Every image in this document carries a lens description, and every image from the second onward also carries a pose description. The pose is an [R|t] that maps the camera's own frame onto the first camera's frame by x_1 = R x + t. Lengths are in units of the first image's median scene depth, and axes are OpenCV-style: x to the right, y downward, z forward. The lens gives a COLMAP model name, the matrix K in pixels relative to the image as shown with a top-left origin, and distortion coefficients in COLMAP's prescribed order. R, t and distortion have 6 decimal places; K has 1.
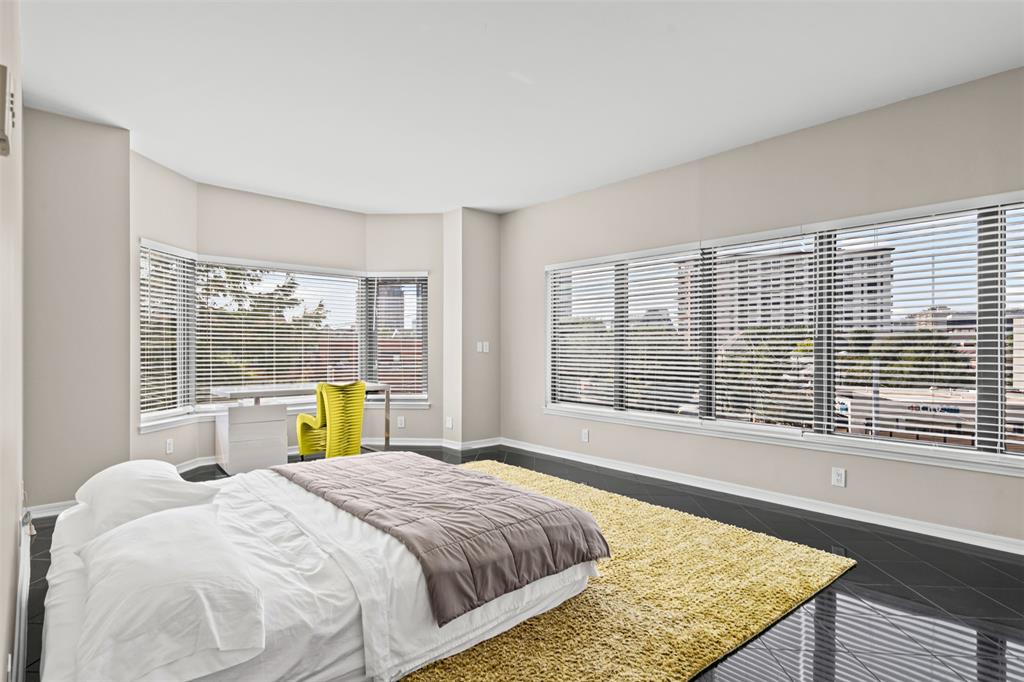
lens RADIAL K [[526.9, 0, 513.9], [0, 526.9, 344.7], [0, 0, 1]] dist [-0.005390, -0.000285]
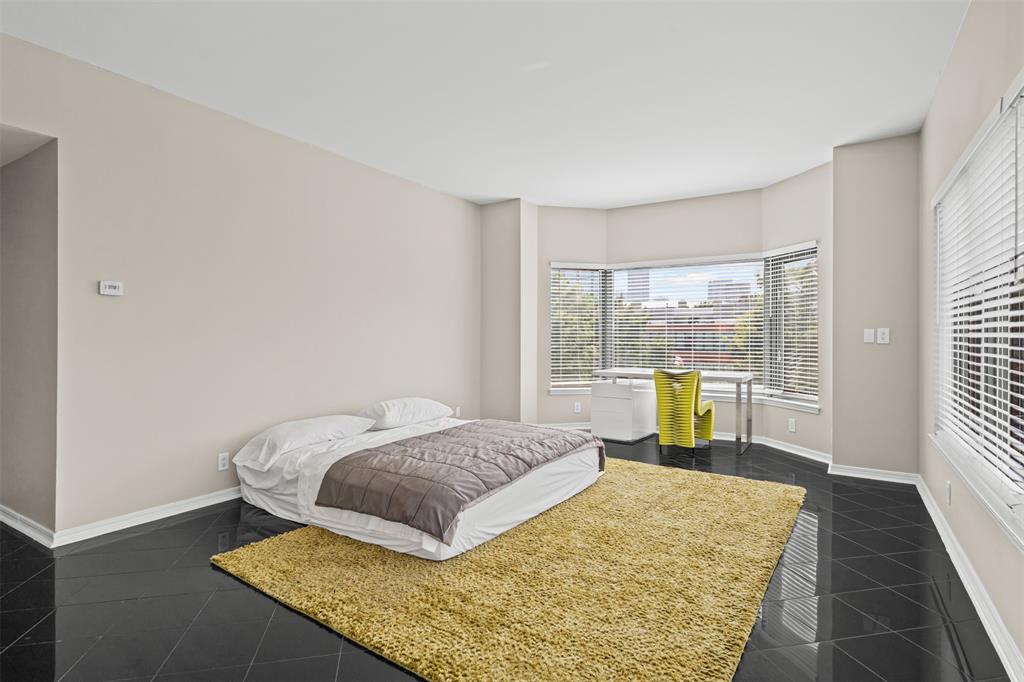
lens RADIAL K [[526.9, 0, 503.1], [0, 526.9, 336.1], [0, 0, 1]] dist [-0.005390, -0.000285]
pose [[0.250146, 0.000237, -0.968208, 0.519432], [0.006842, 0.999975, 0.002012, 0.000521], [0.968184, -0.007127, 0.250138, 0.372134]]
